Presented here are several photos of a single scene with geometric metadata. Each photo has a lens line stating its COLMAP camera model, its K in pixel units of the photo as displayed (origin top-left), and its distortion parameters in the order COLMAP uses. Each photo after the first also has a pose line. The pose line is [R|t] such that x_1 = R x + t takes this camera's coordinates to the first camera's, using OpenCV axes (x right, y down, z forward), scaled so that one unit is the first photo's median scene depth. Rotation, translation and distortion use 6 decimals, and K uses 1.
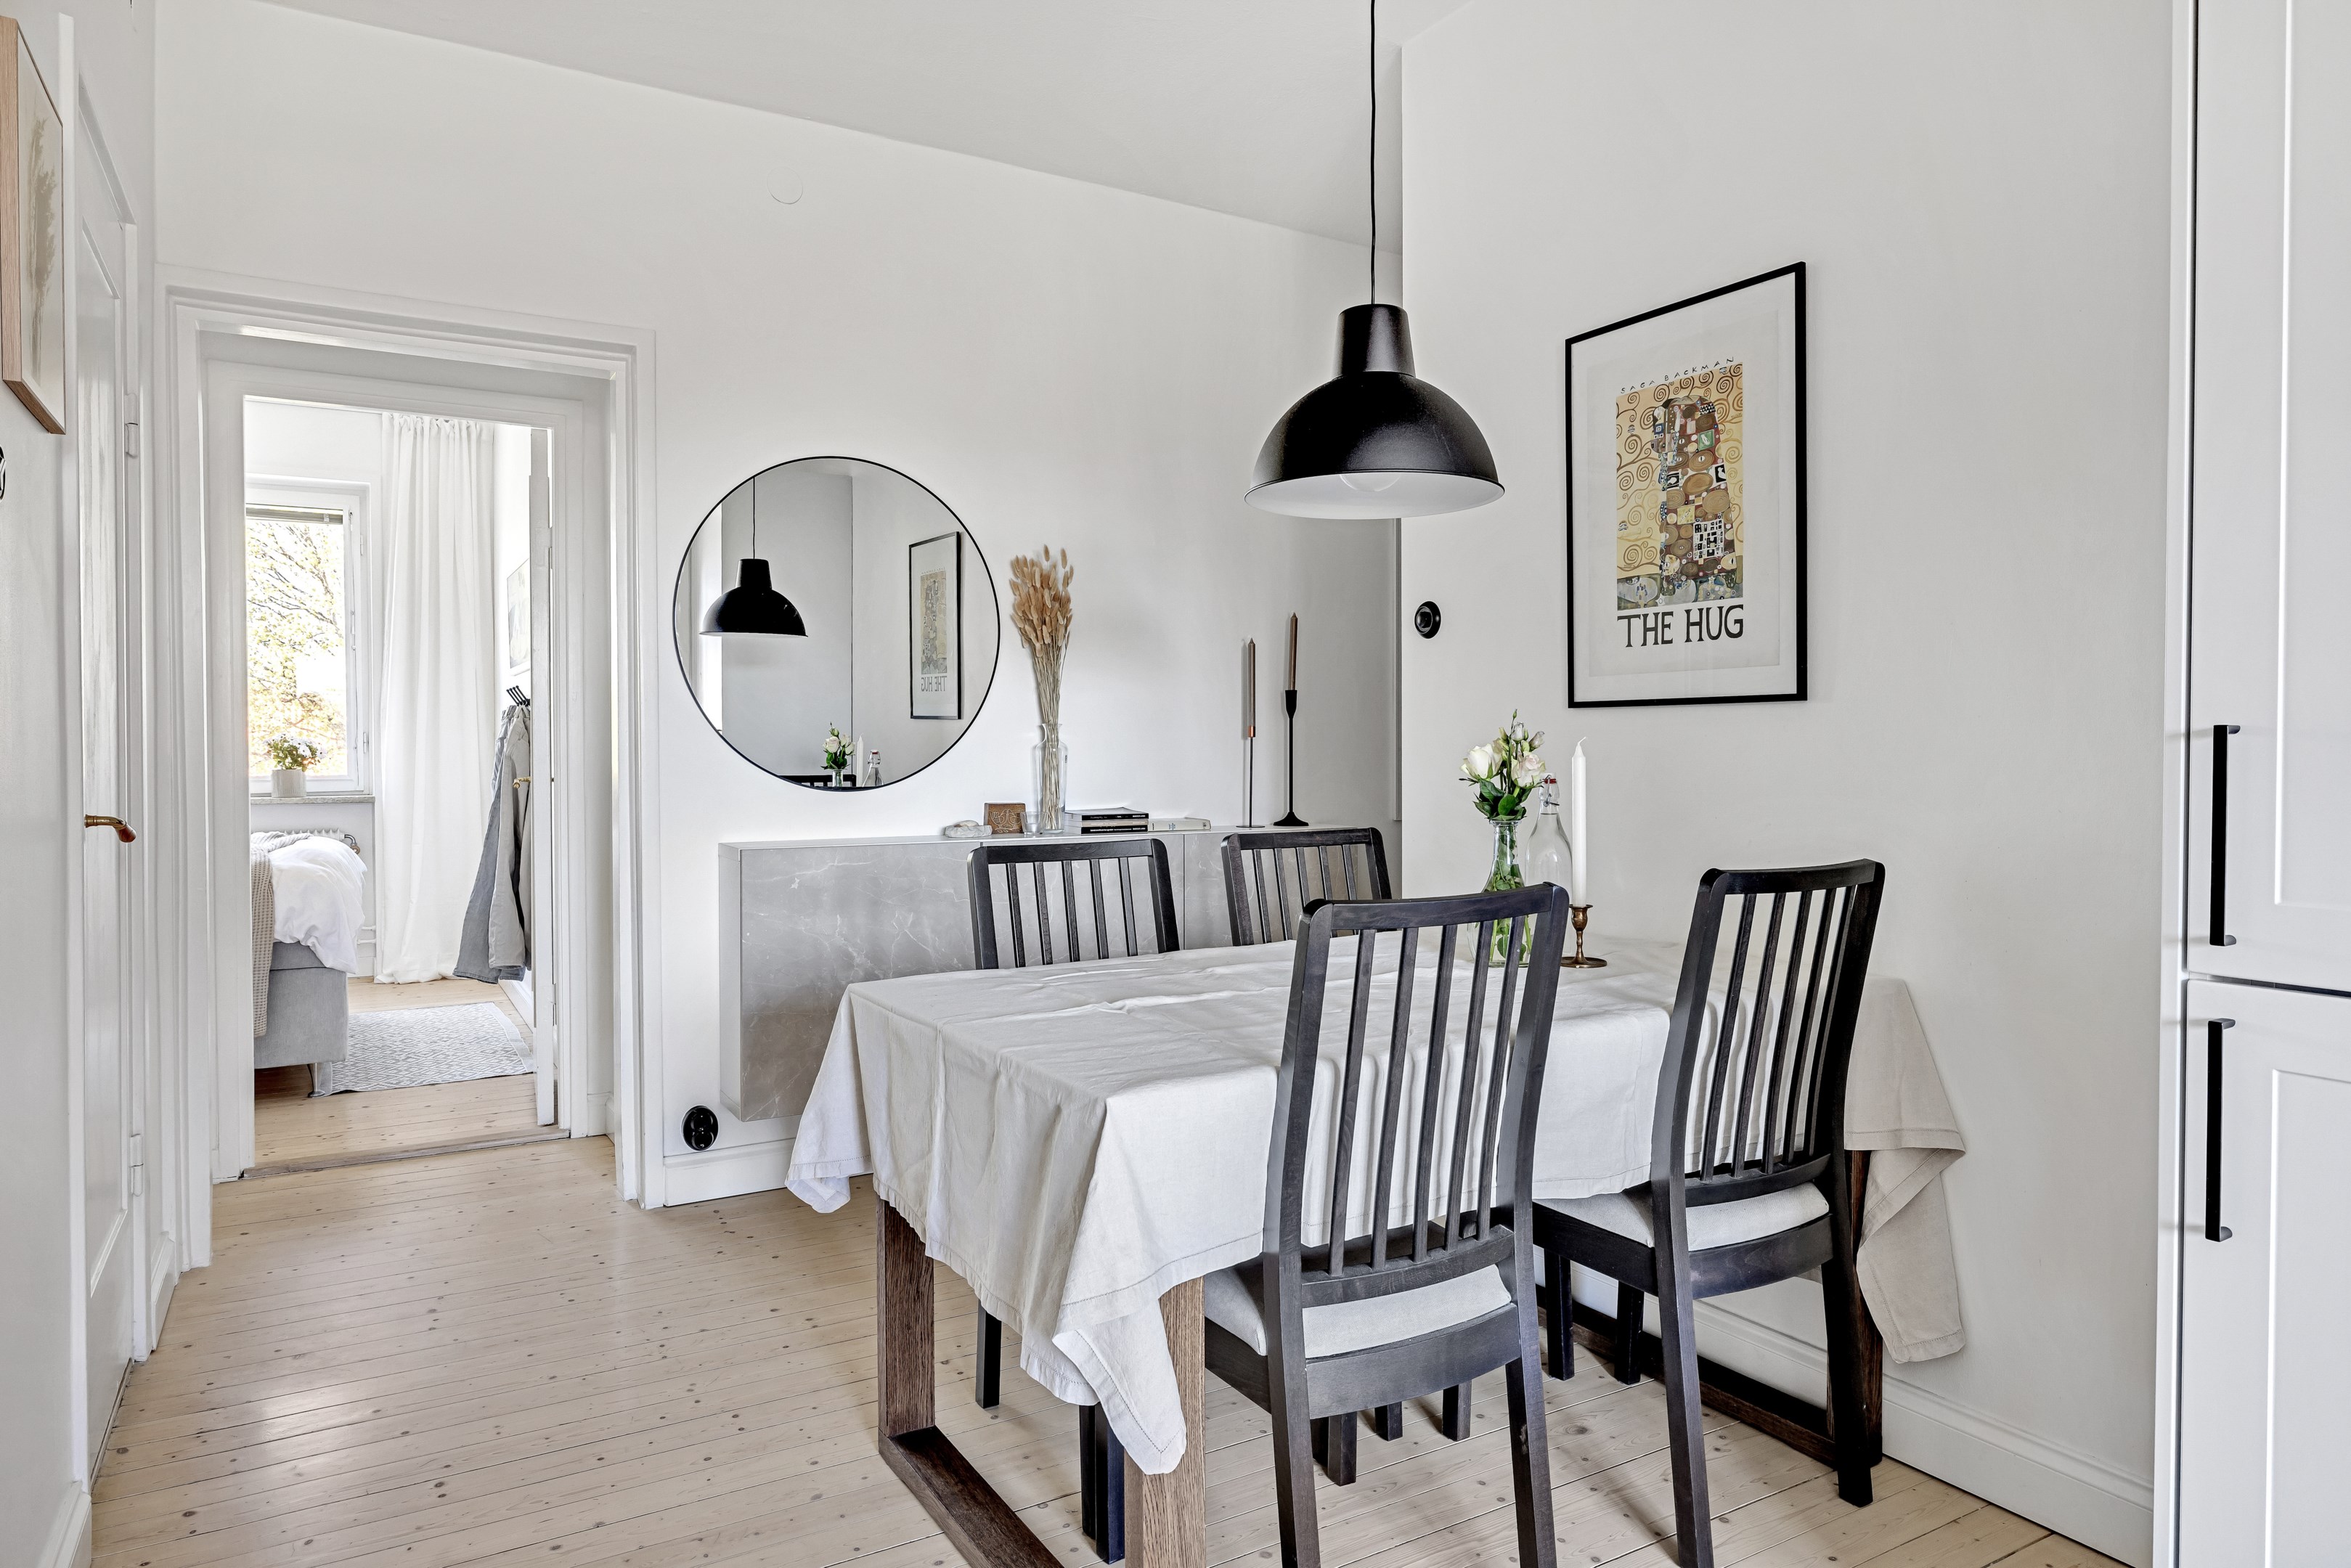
lens RADIAL K [[1411.5, 0, 1167.6], [0, 1411.5, 777.8], [0, 0, 1]] dist [-0.002684, 0.000120]
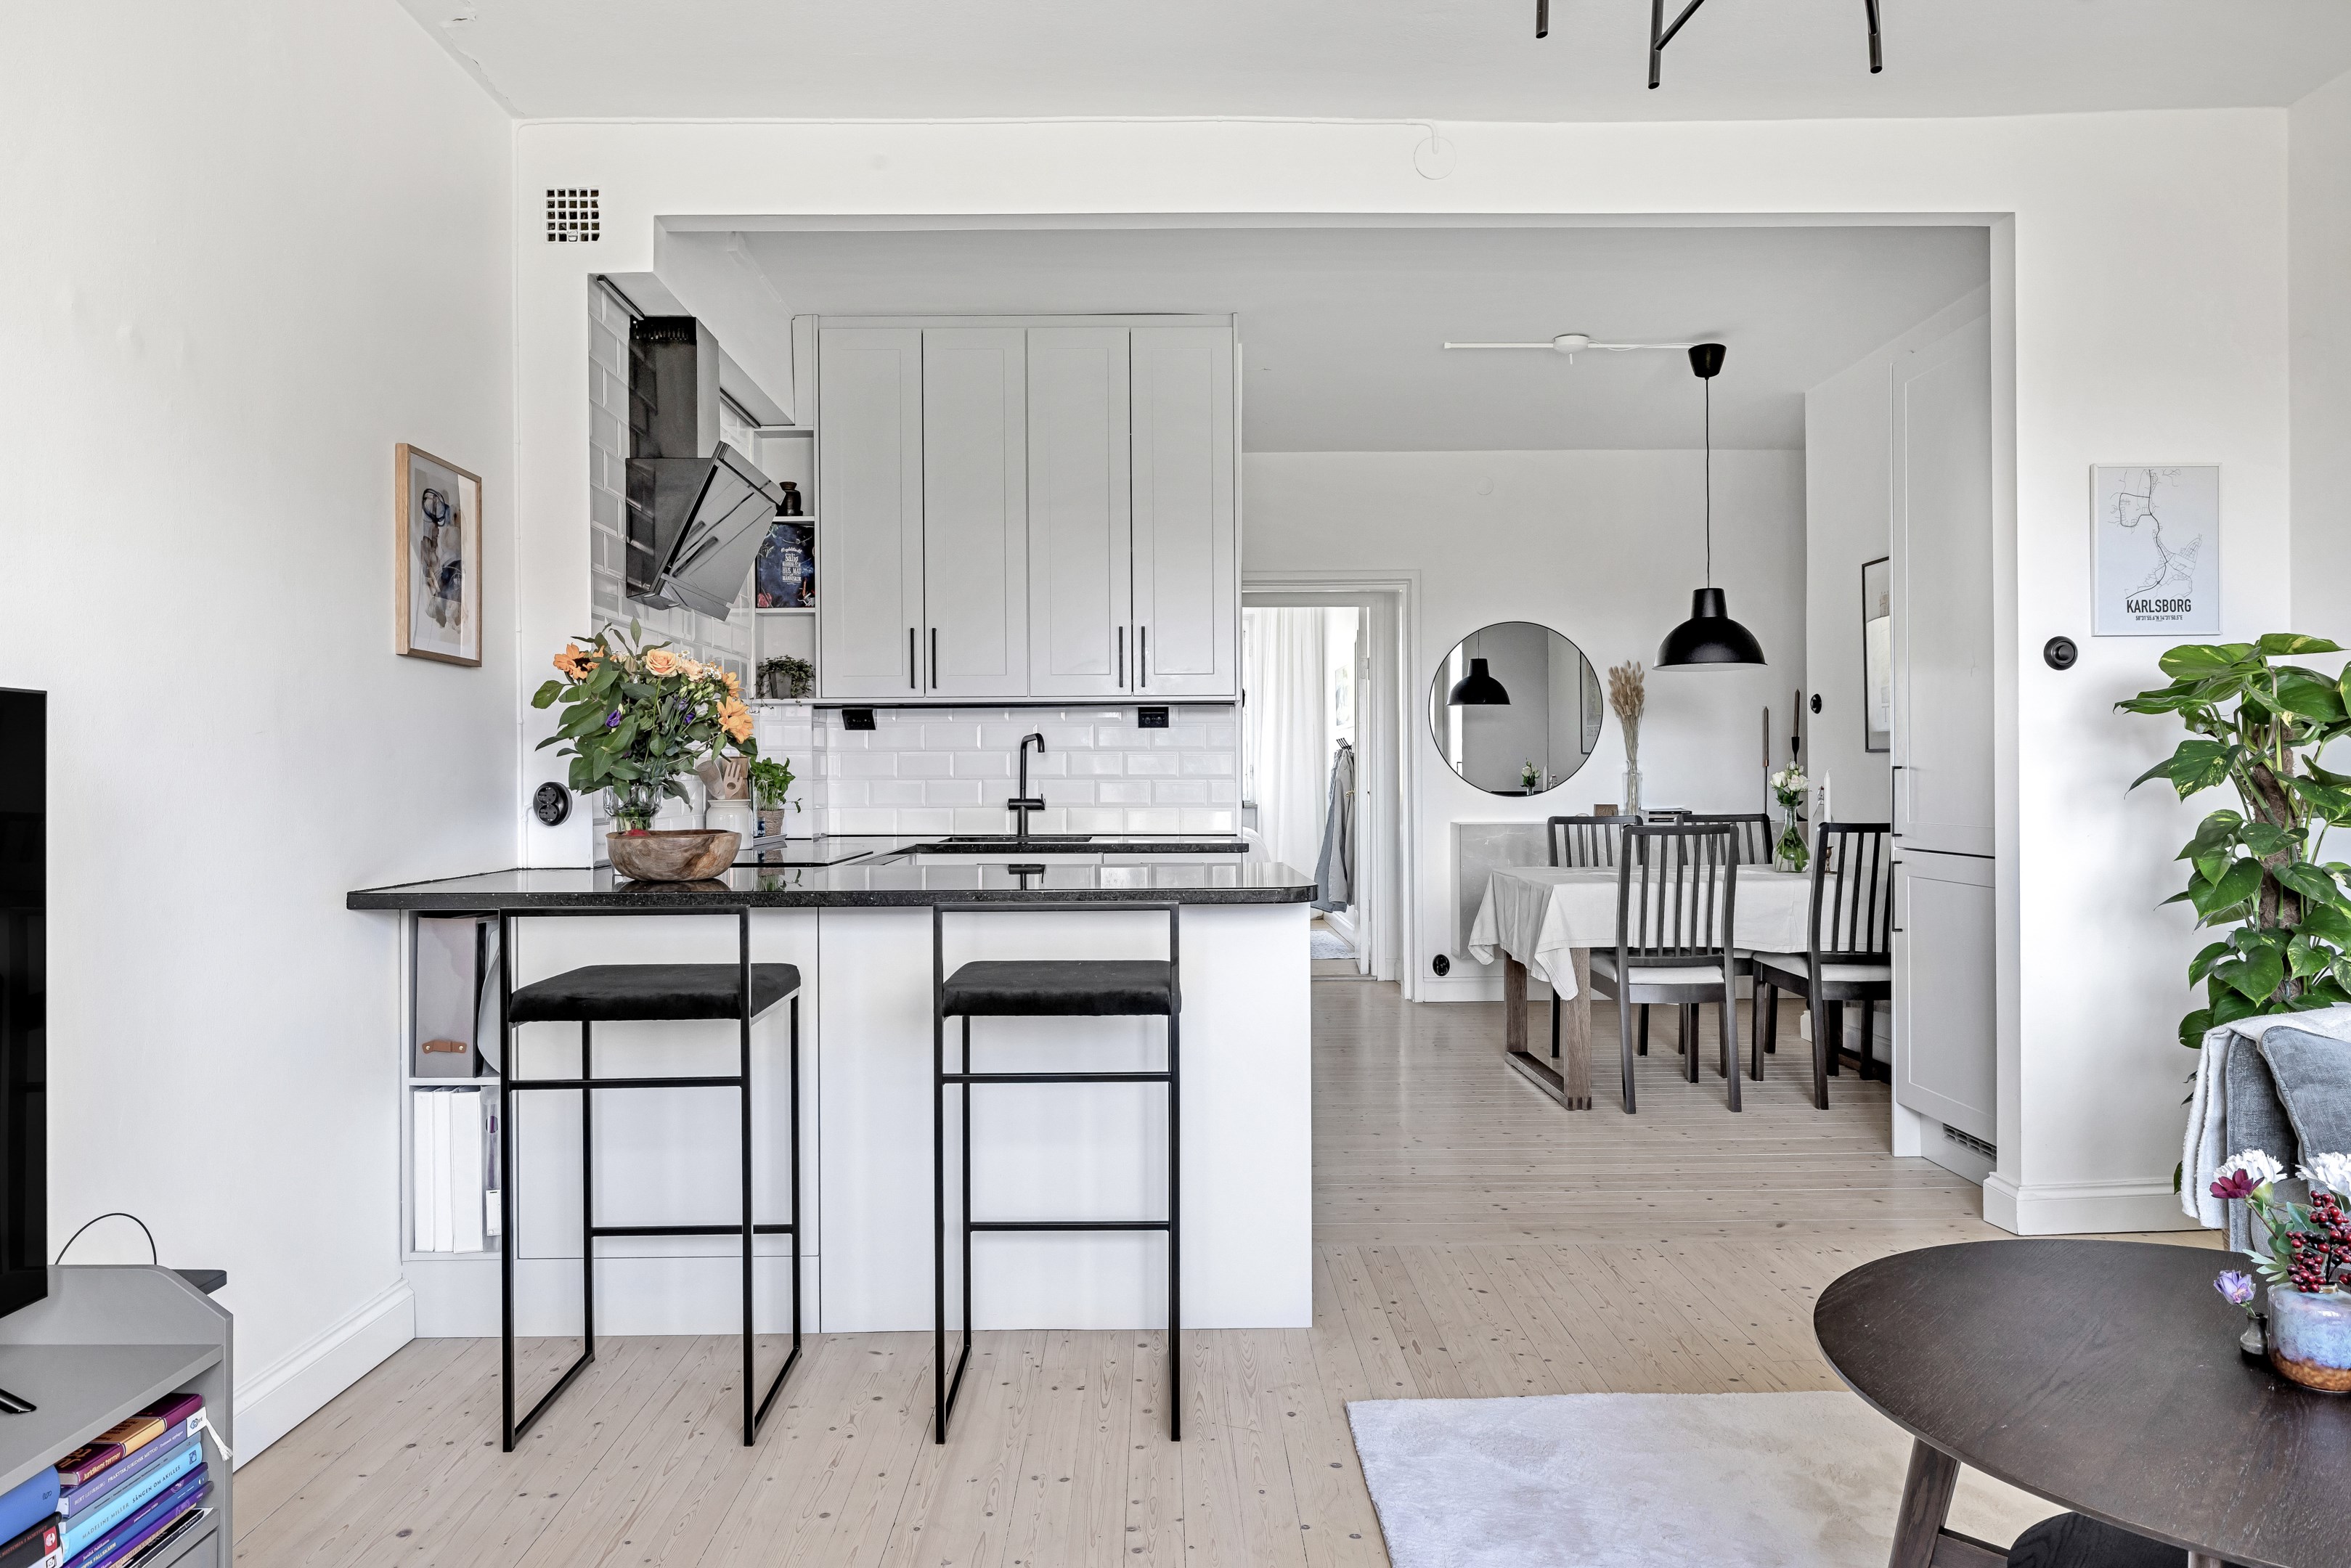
lens RADIAL K [[1480.8, 0, 1176.0], [0, 1480.8, 783.0], [0, 0, 1]] dist [0.008209, 0.000781]
pose [[0.870084, -0.002299, -0.492898, 0.368551], [-0.004070, 0.999922, -0.011850, 0.016651], [0.492887, 0.012317, 0.870006, -0.990823]]
